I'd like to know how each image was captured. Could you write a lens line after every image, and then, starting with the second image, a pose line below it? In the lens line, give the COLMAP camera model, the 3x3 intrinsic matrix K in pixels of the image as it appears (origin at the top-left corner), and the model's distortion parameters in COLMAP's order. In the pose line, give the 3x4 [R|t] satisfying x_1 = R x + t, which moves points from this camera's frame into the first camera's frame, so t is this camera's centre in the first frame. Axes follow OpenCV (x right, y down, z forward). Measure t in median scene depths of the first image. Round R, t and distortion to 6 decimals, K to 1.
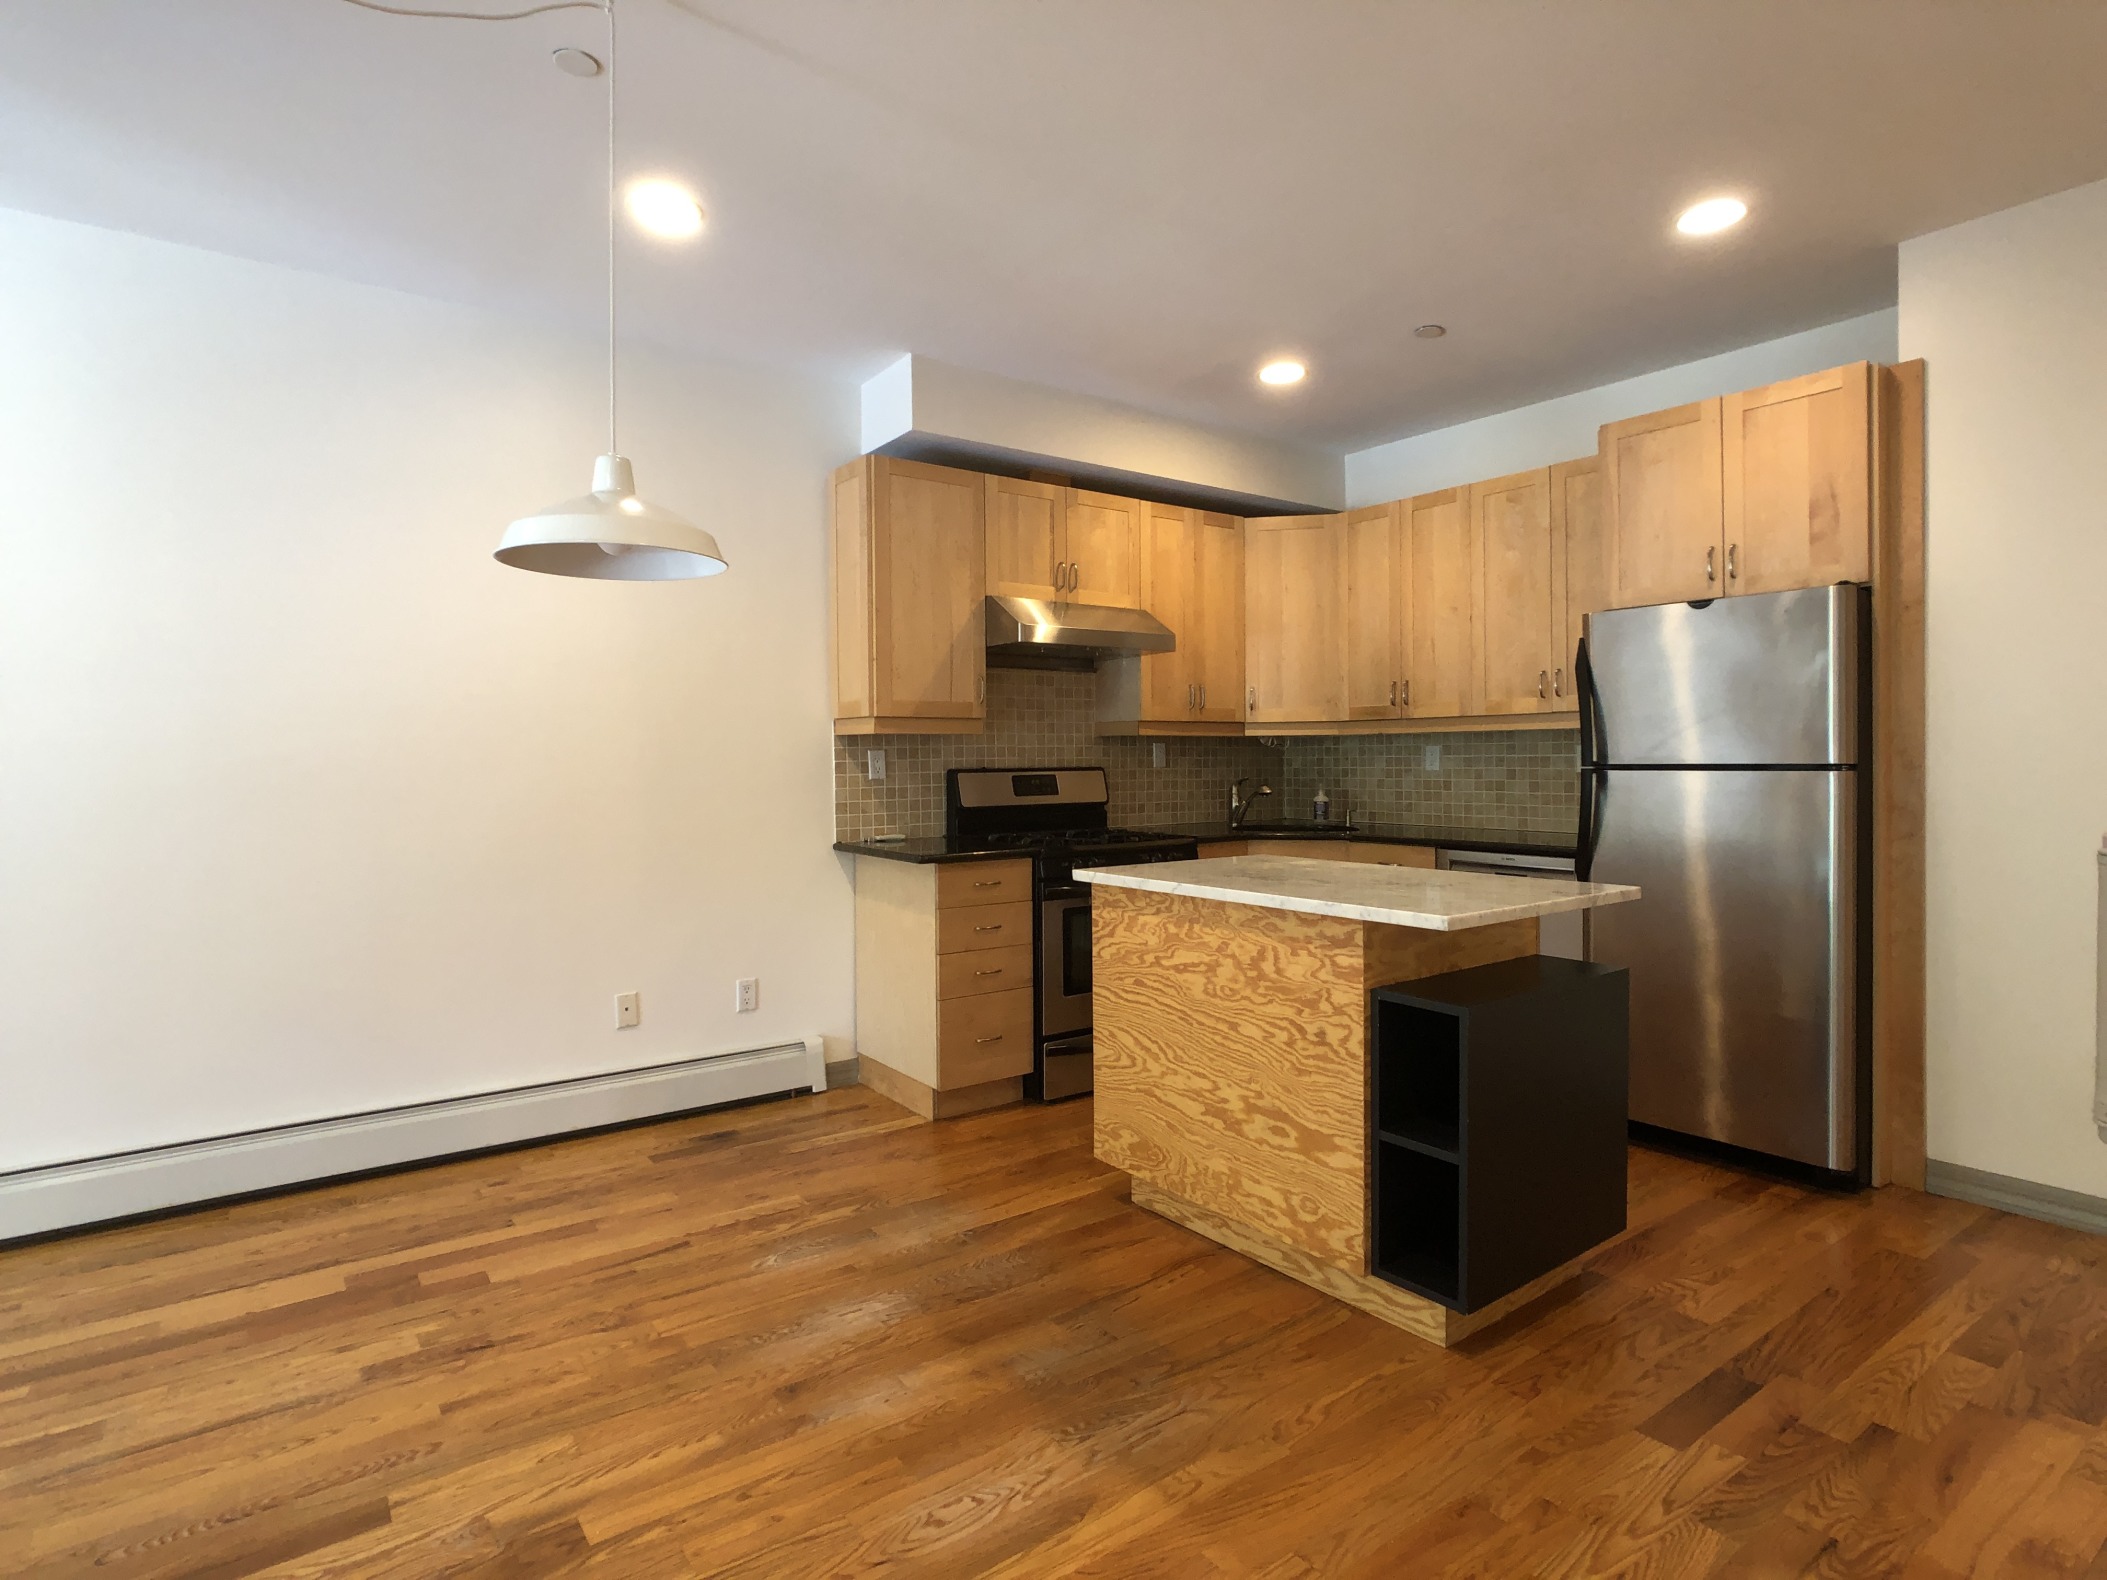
lens RADIAL K [[1123.6, 0, 1052.8], [0, 1123.6, 781.2], [0, 0, 1]] dist [0.002507, -0.000518]
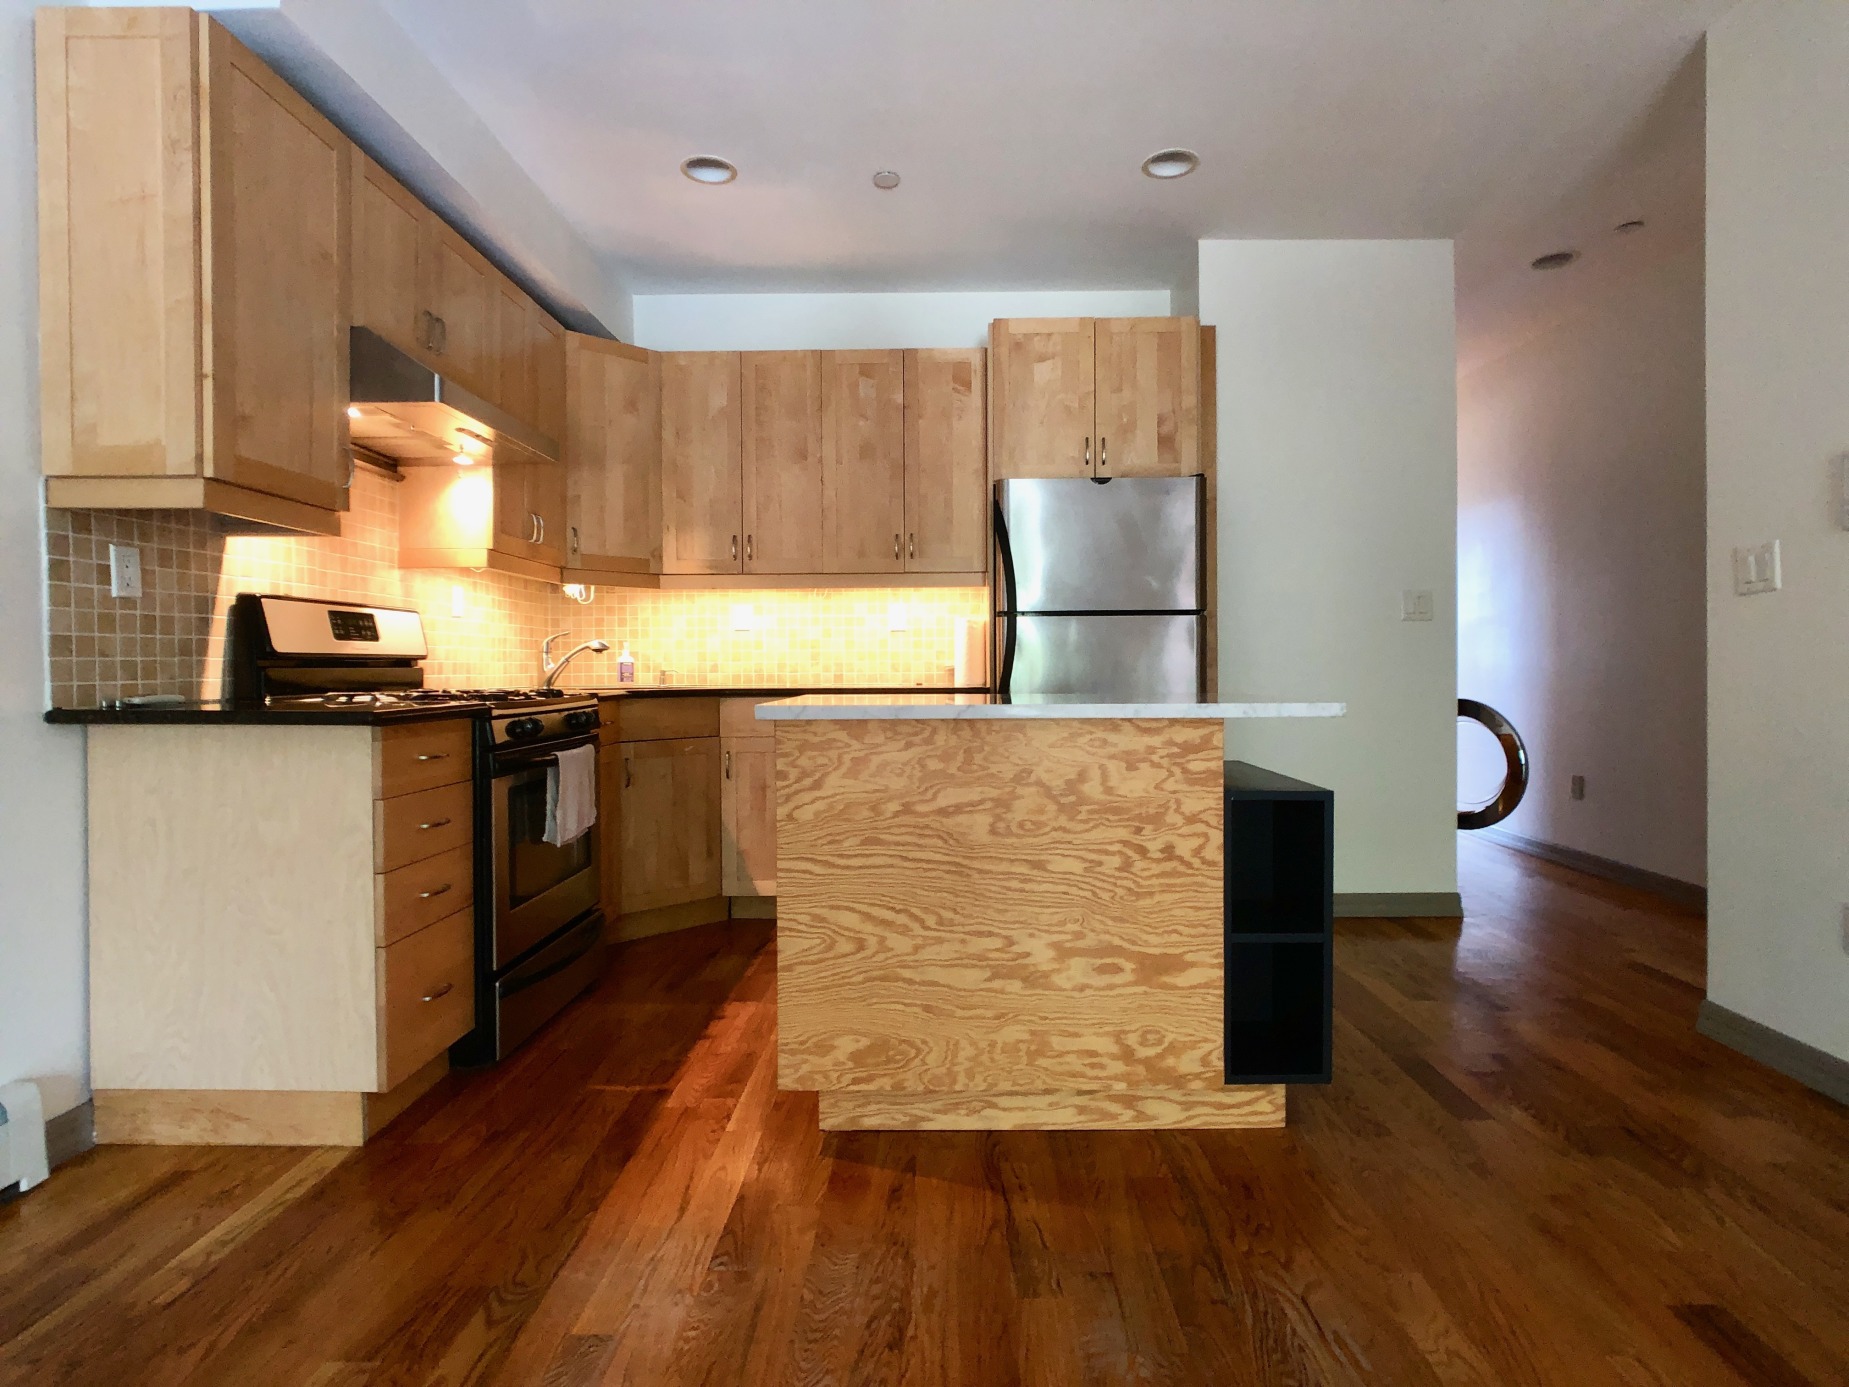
lens RADIAL K [[1000.1, 0, 926.4], [0, 1000.1, 683.5], [0, 0, 1]] dist [-0.002941, 0.000371]
pose [[0.606653, -0.007325, 0.794933, -0.499984], [0.016677, 0.999855, -0.003514, 0.080105], [-0.794792, 0.015389, 0.606687, 0.601071]]
